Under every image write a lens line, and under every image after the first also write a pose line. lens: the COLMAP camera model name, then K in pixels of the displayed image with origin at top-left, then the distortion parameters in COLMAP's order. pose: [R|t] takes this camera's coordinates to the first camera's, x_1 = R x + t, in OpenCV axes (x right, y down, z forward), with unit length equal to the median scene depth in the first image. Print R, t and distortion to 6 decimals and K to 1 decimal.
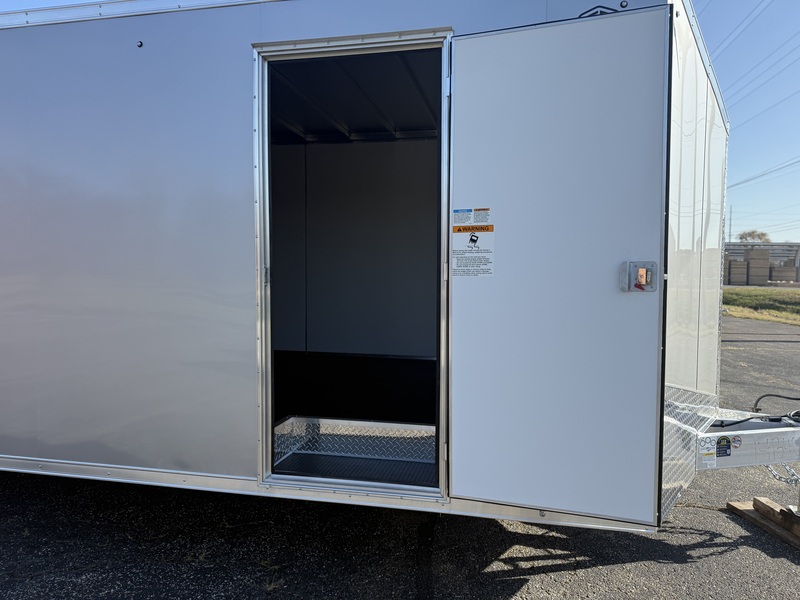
lens RADIAL K [[554.7, 0, 400.0], [0, 554.7, 300.0], [0, 0, 1]] dist [-0.003422, -0.006998]
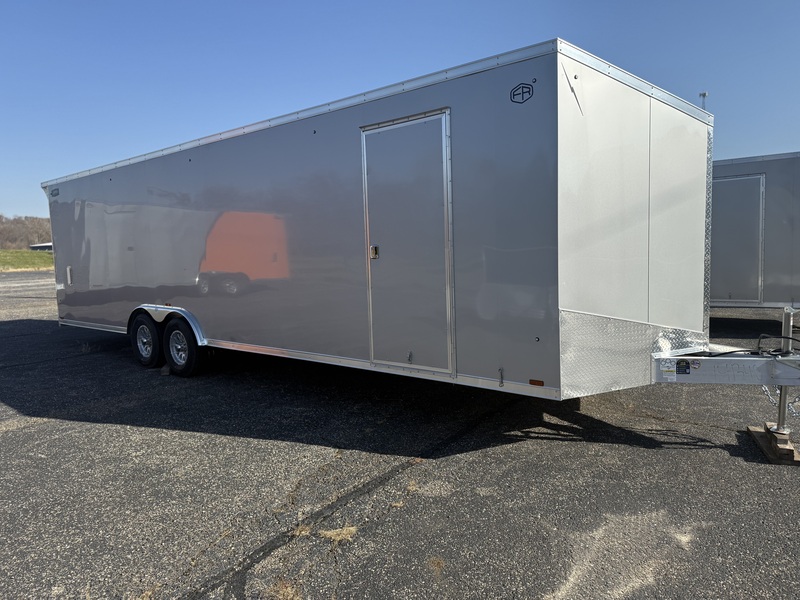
lens RADIAL K [[554.7, 0, 400.0], [0, 554.7, 300.0], [0, 0, 1]] dist [-0.003422, -0.006998]
pose [[0.879221, 0.004455, -0.476393, 0.616401], [0.018400, 0.998893, 0.043299, 0.032637], [0.476058, -0.046835, 0.878166, -0.493738]]
